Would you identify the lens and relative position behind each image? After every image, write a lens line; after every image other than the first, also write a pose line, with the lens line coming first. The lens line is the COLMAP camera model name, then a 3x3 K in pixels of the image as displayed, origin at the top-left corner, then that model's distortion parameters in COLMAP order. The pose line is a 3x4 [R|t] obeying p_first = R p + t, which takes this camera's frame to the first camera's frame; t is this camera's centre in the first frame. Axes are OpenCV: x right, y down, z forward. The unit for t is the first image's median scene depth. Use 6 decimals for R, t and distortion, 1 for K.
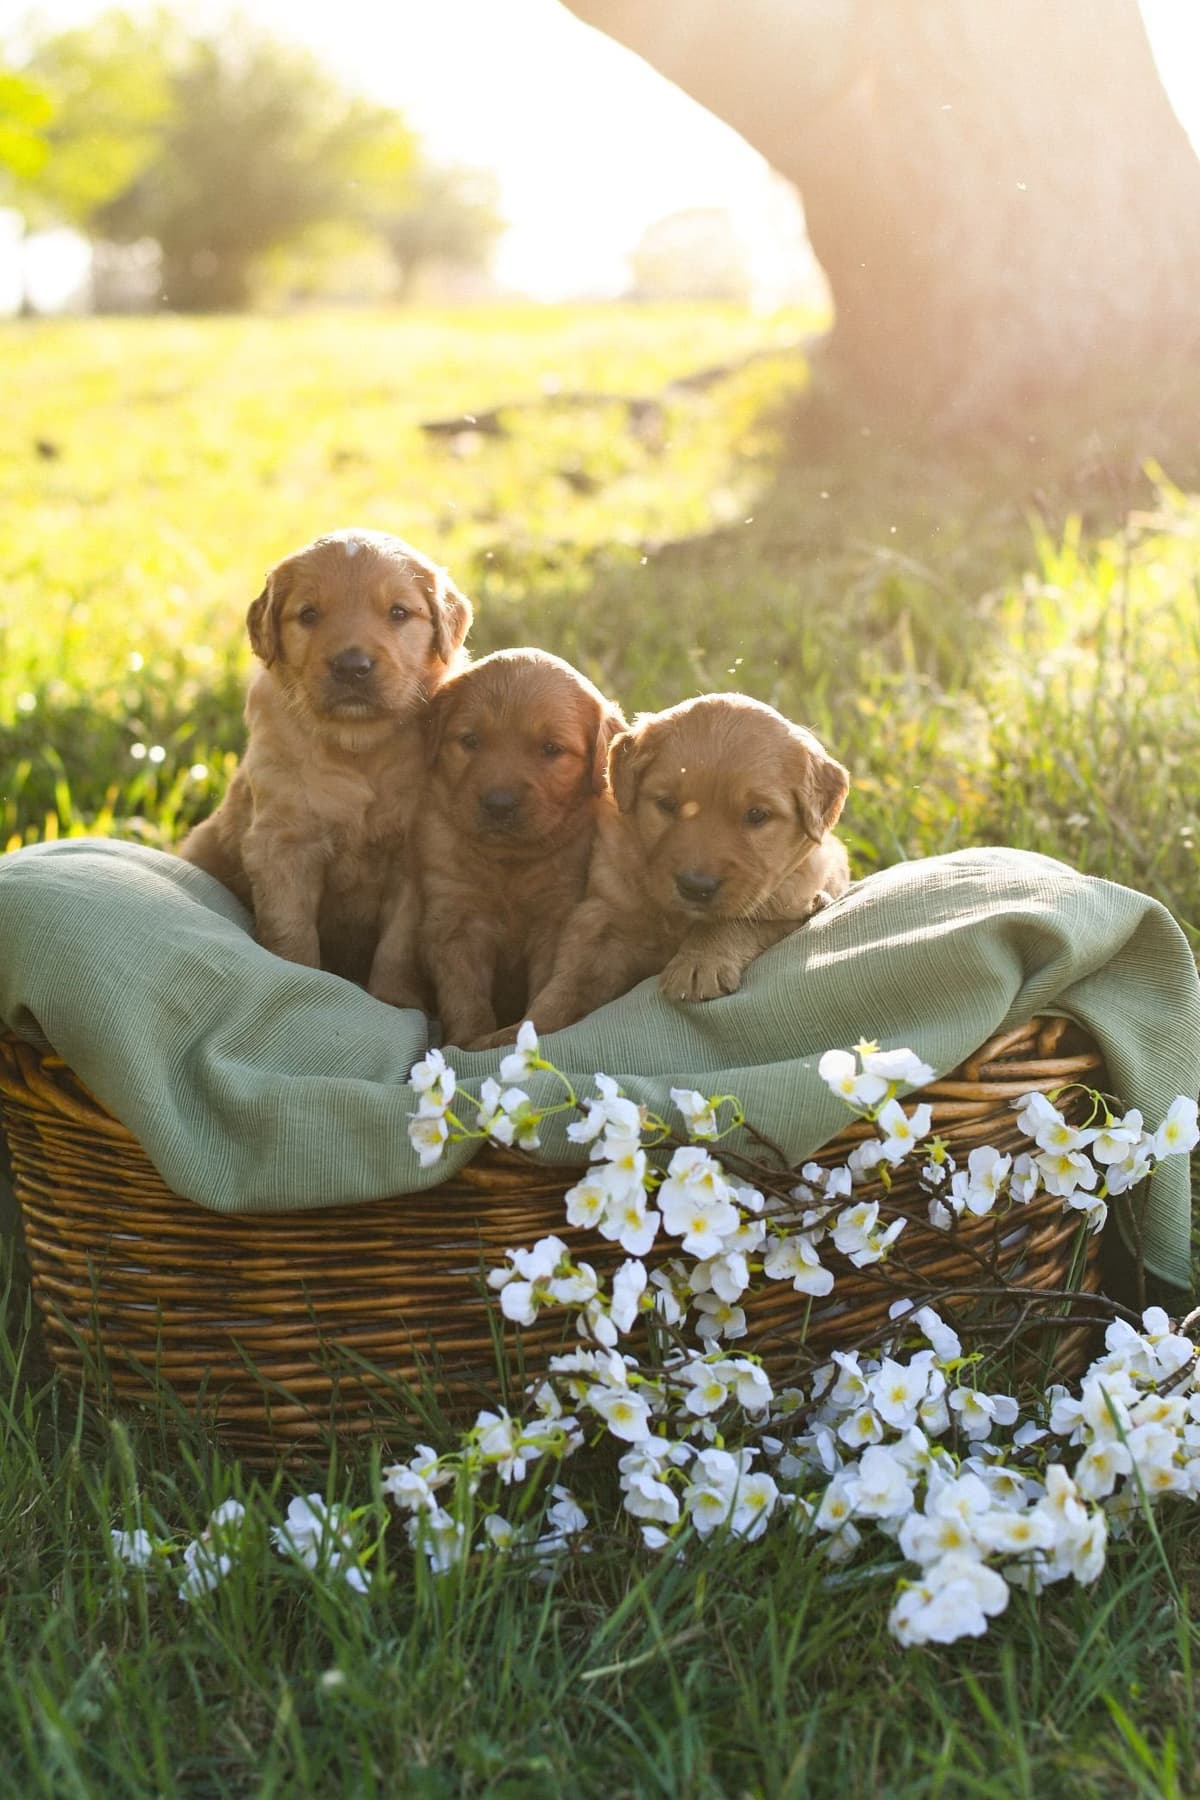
lens RADIAL K [[4134.4, 0, 600.0], [0, 4134.4, 900.0], [0, 0, 1]] dist [-0.097304, -0.149754]
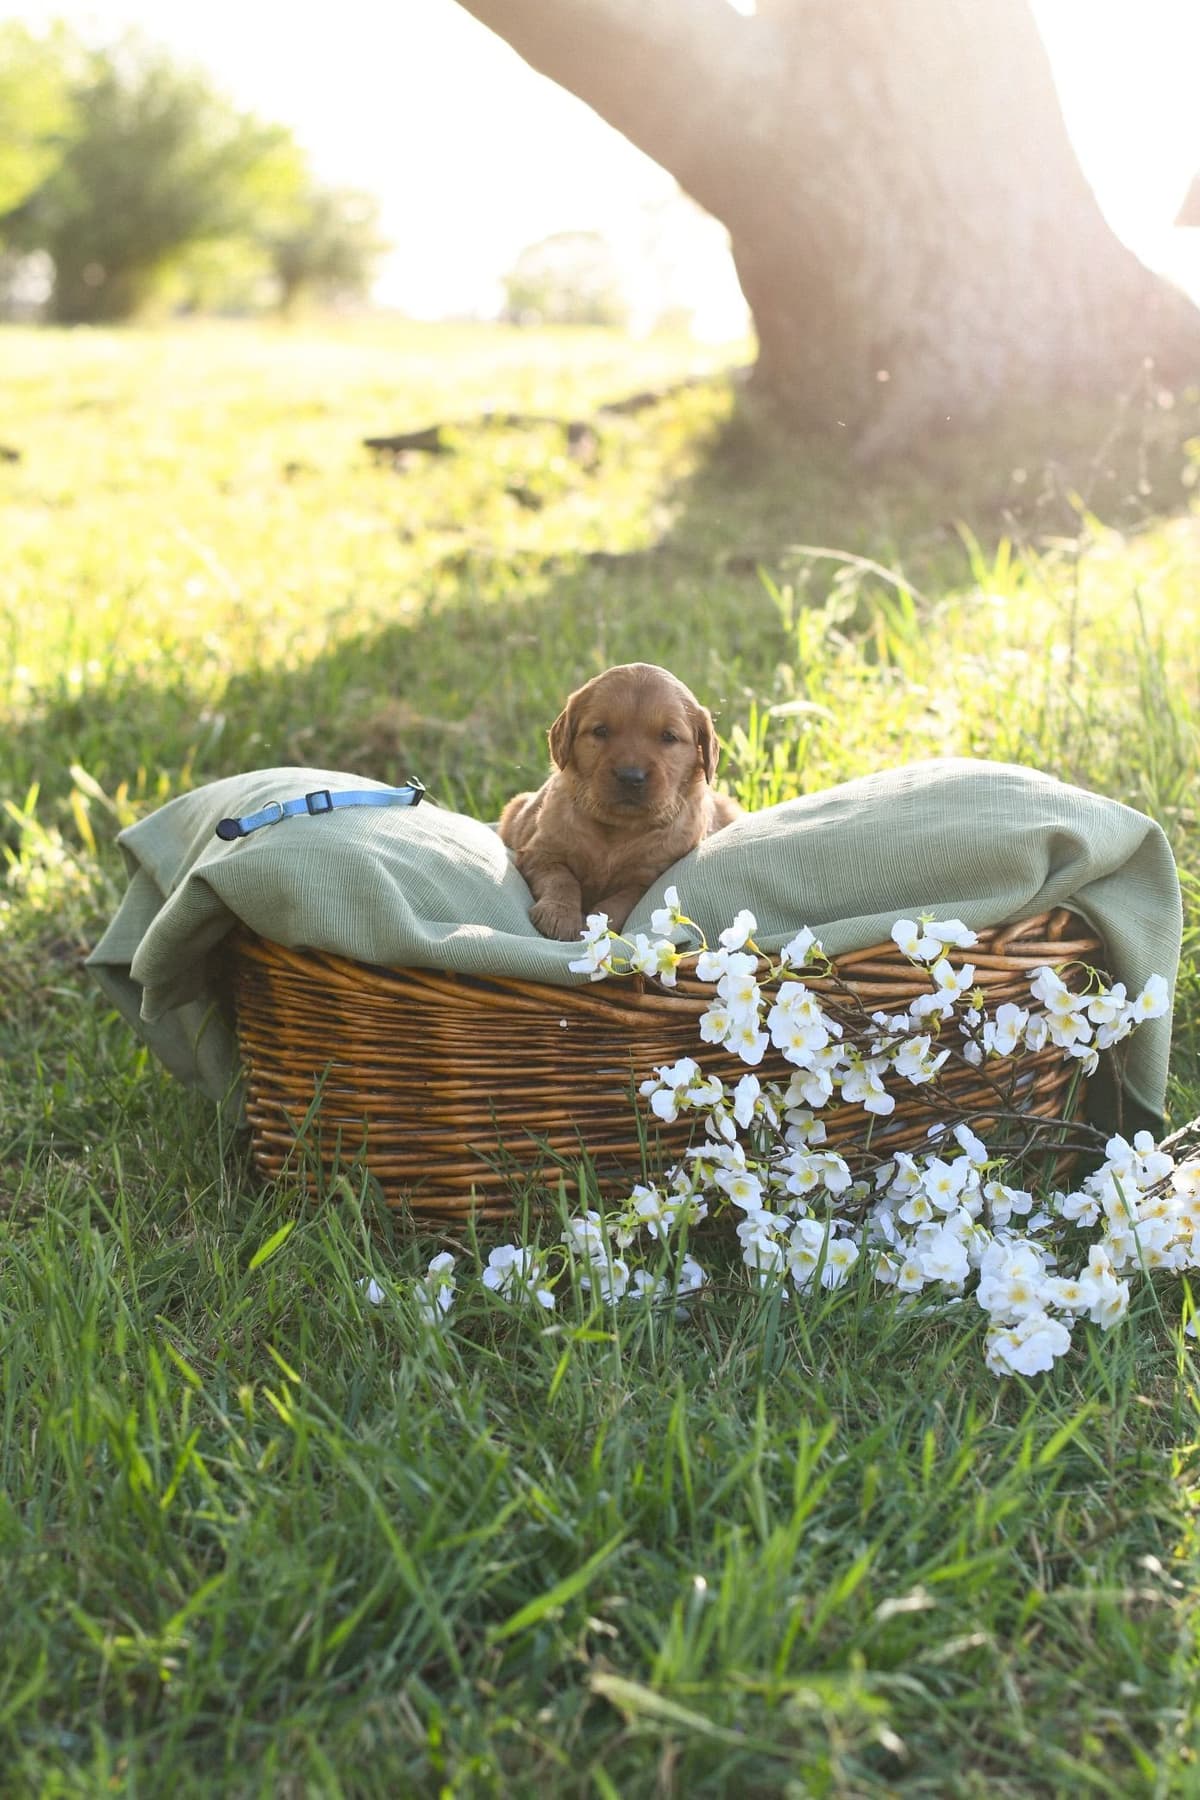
lens RADIAL K [[4134.4, 0, 600.0], [0, 4134.4, 900.0], [0, 0, 1]] dist [-0.097304, -0.149754]
pose [[0.999085, 0.024291, 0.035210, -0.082419], [-0.024108, 0.999693, -0.005633, 0.036295], [-0.035336, 0.004779, 0.999364, -0.303845]]
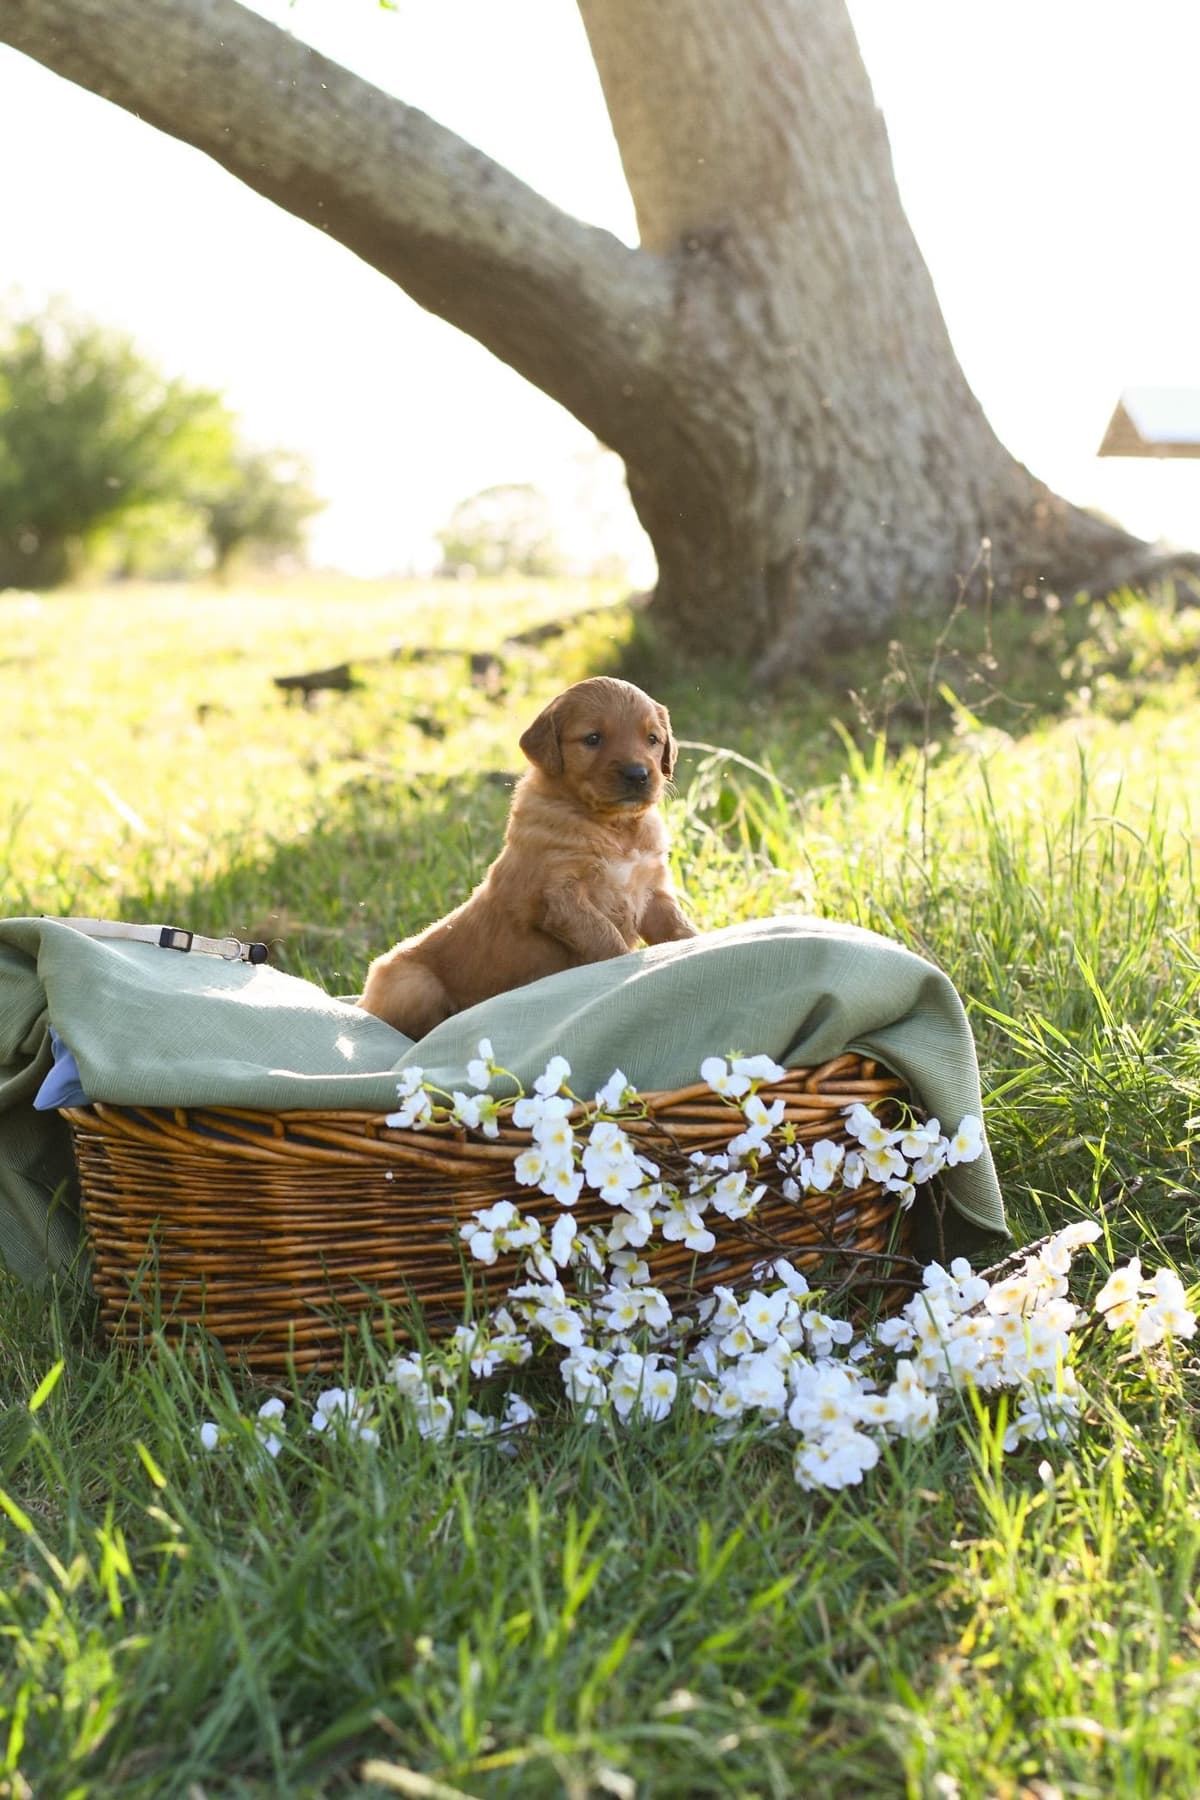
lens RADIAL K [[4134.4, 0, 600.0], [0, 4134.4, 900.0], [0, 0, 1]] dist [-0.097304, -0.149754]
pose [[0.998901, -0.012613, 0.045147, -0.038839], [0.015591, 0.997683, -0.066225, 0.068264], [-0.044207, 0.066856, 0.996783, -0.339790]]
